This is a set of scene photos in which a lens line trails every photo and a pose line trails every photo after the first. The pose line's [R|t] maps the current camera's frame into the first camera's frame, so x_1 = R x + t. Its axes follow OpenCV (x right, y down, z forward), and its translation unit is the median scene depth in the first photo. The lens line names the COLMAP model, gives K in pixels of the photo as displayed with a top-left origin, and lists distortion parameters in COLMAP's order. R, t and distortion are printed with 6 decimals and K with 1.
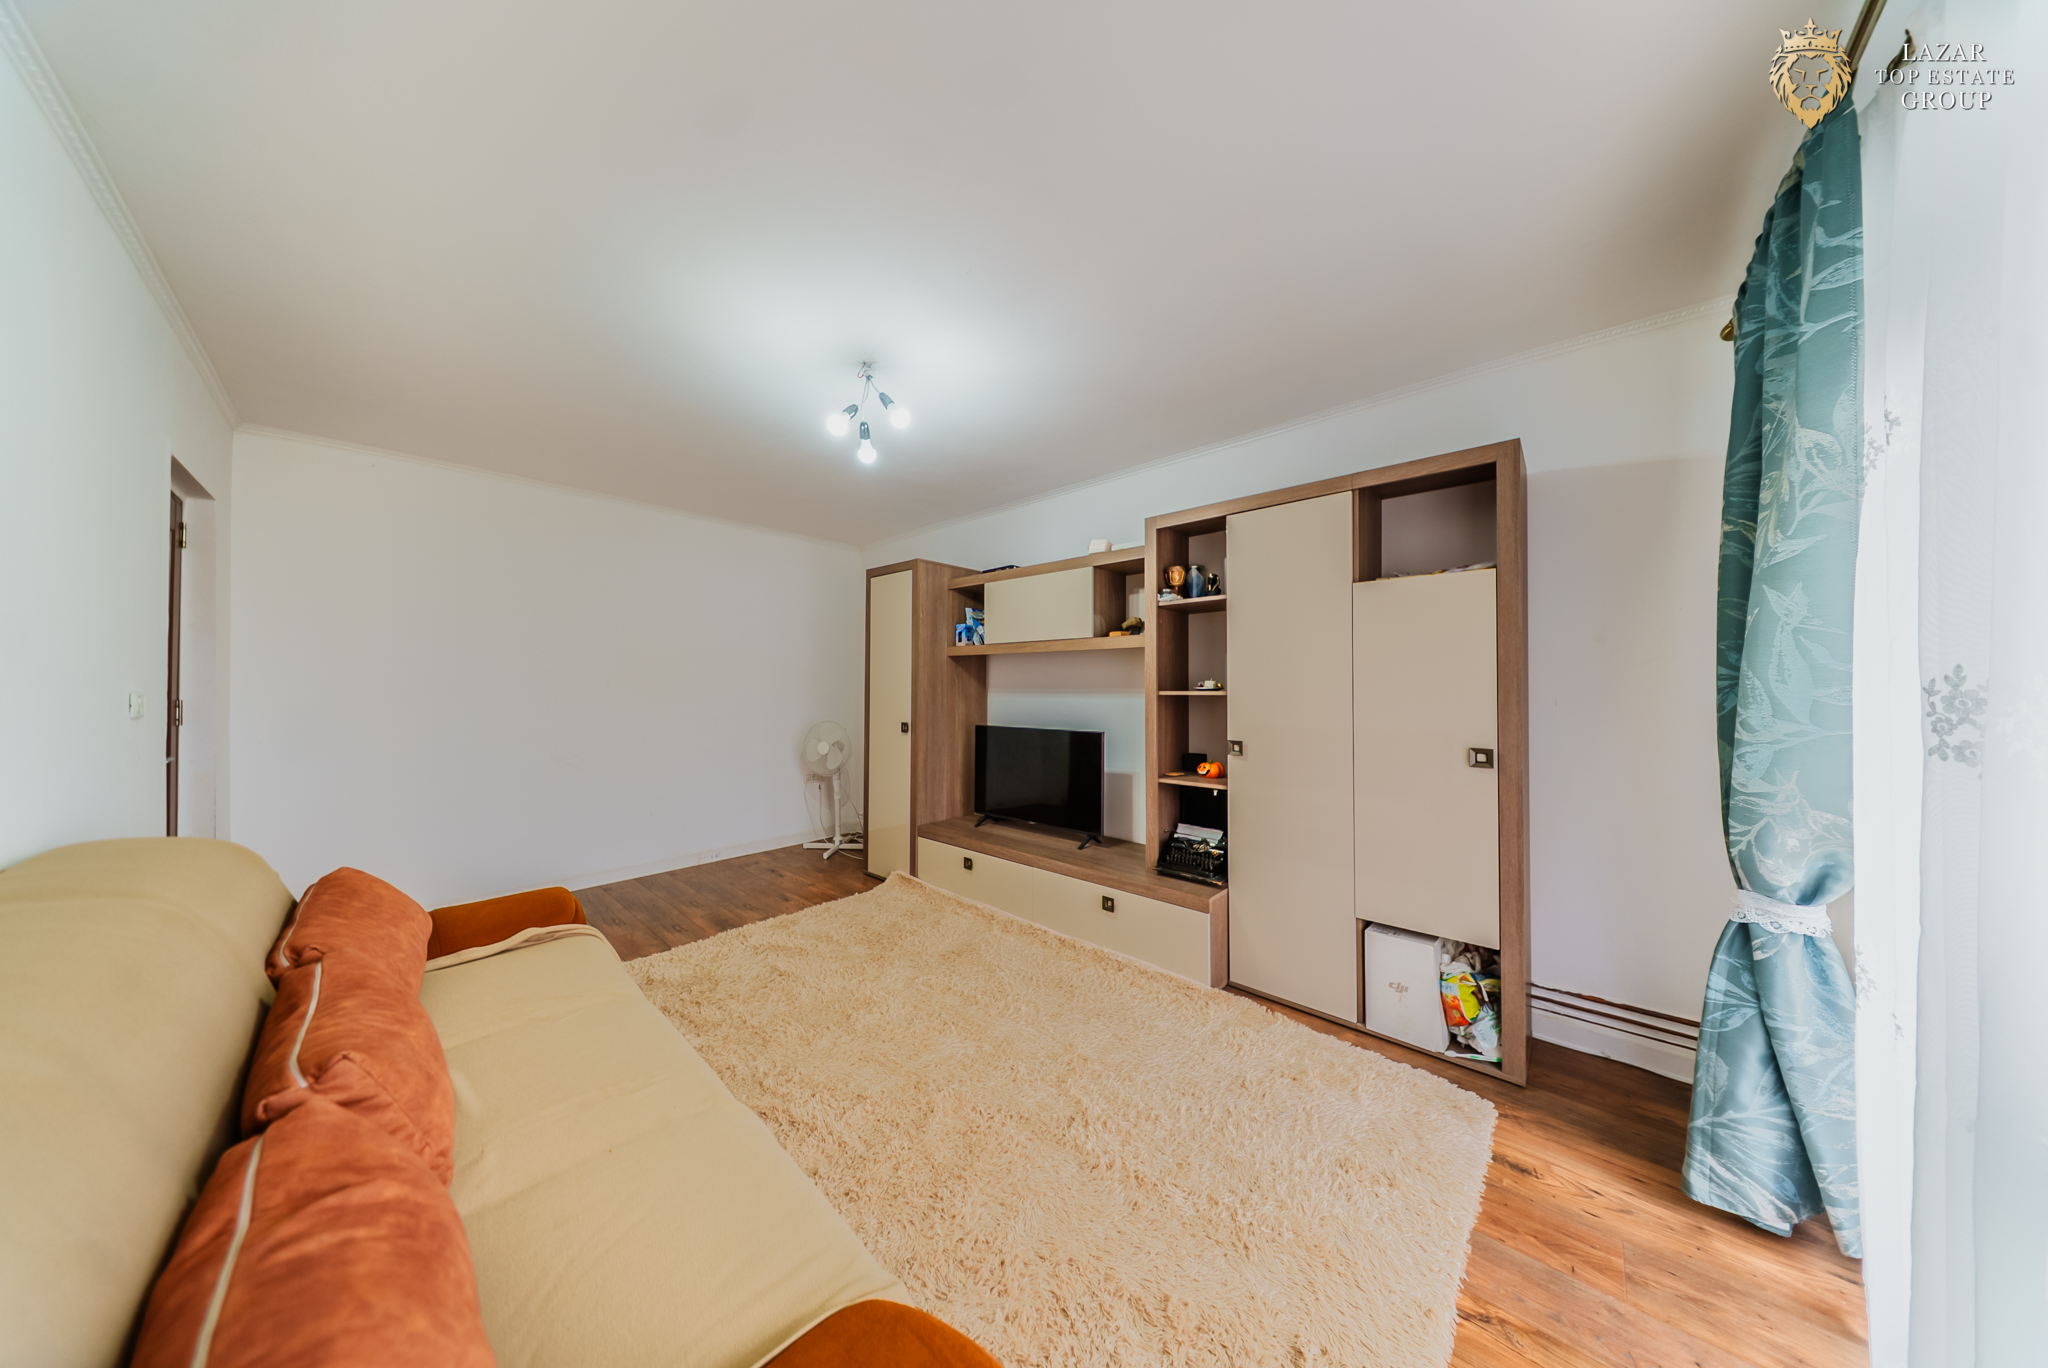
lens RADIAL K [[587.4, 0, 1068.7], [0, 587.4, 677.4], [0, 0, 1]] dist [0.000065, -0.000004]
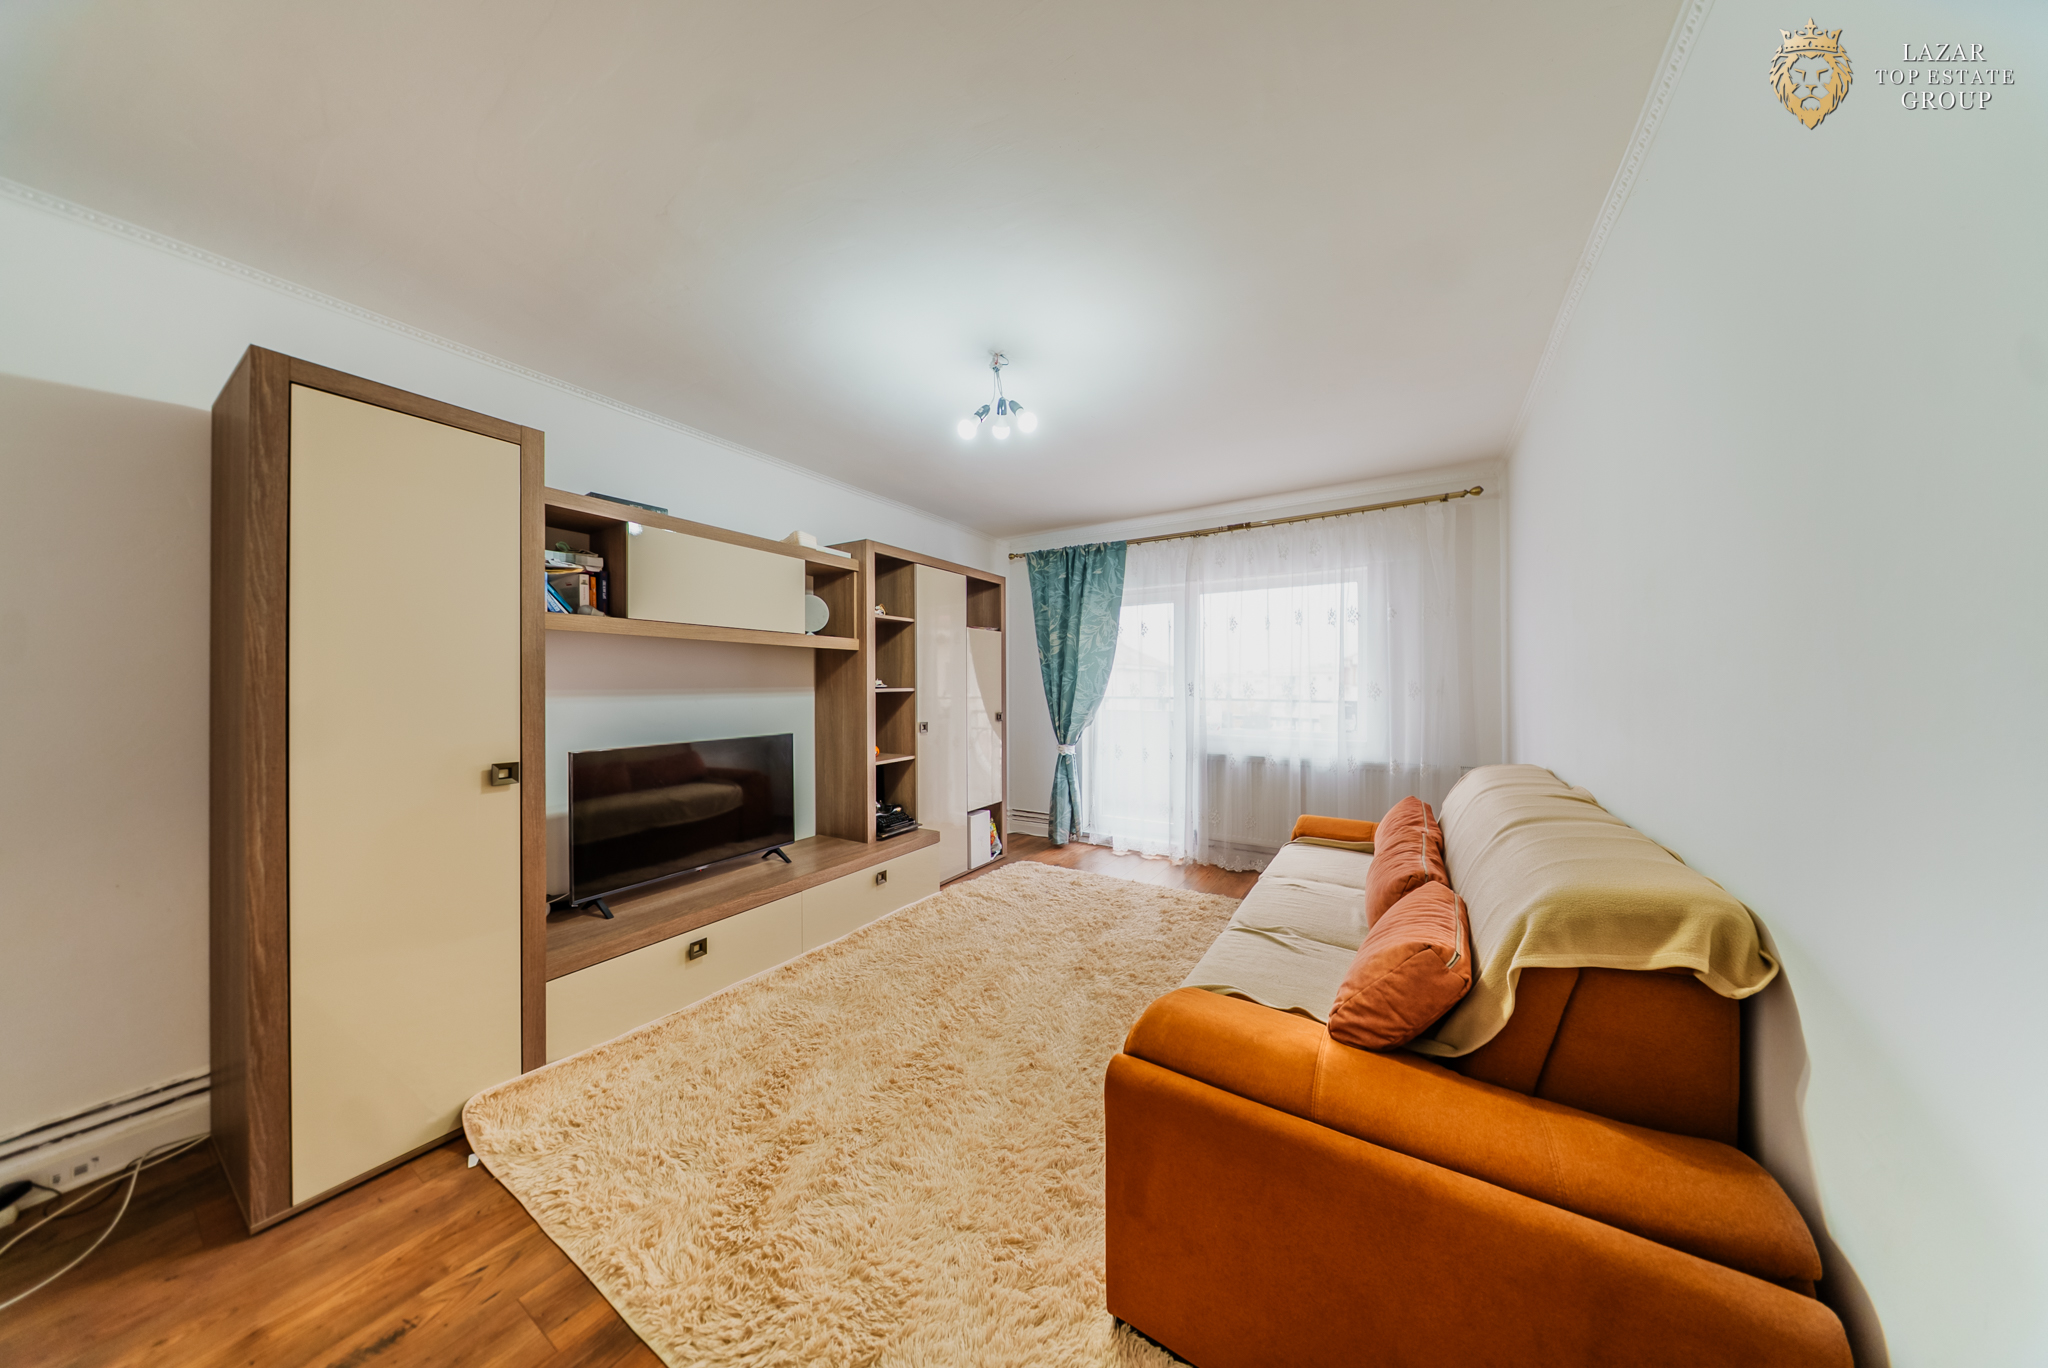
lens RADIAL K [[599.8, 0, 1016.6], [0, 599.8, 686.8], [0, 0, 1]] dist [-0.000238, -0.000032]
pose [[-0.153779, 0.014090, 0.988005, -0.937963], [0.005518, 0.999895, -0.013401, 0.032735], [-0.988090, 0.003391, -0.153841, 0.777304]]
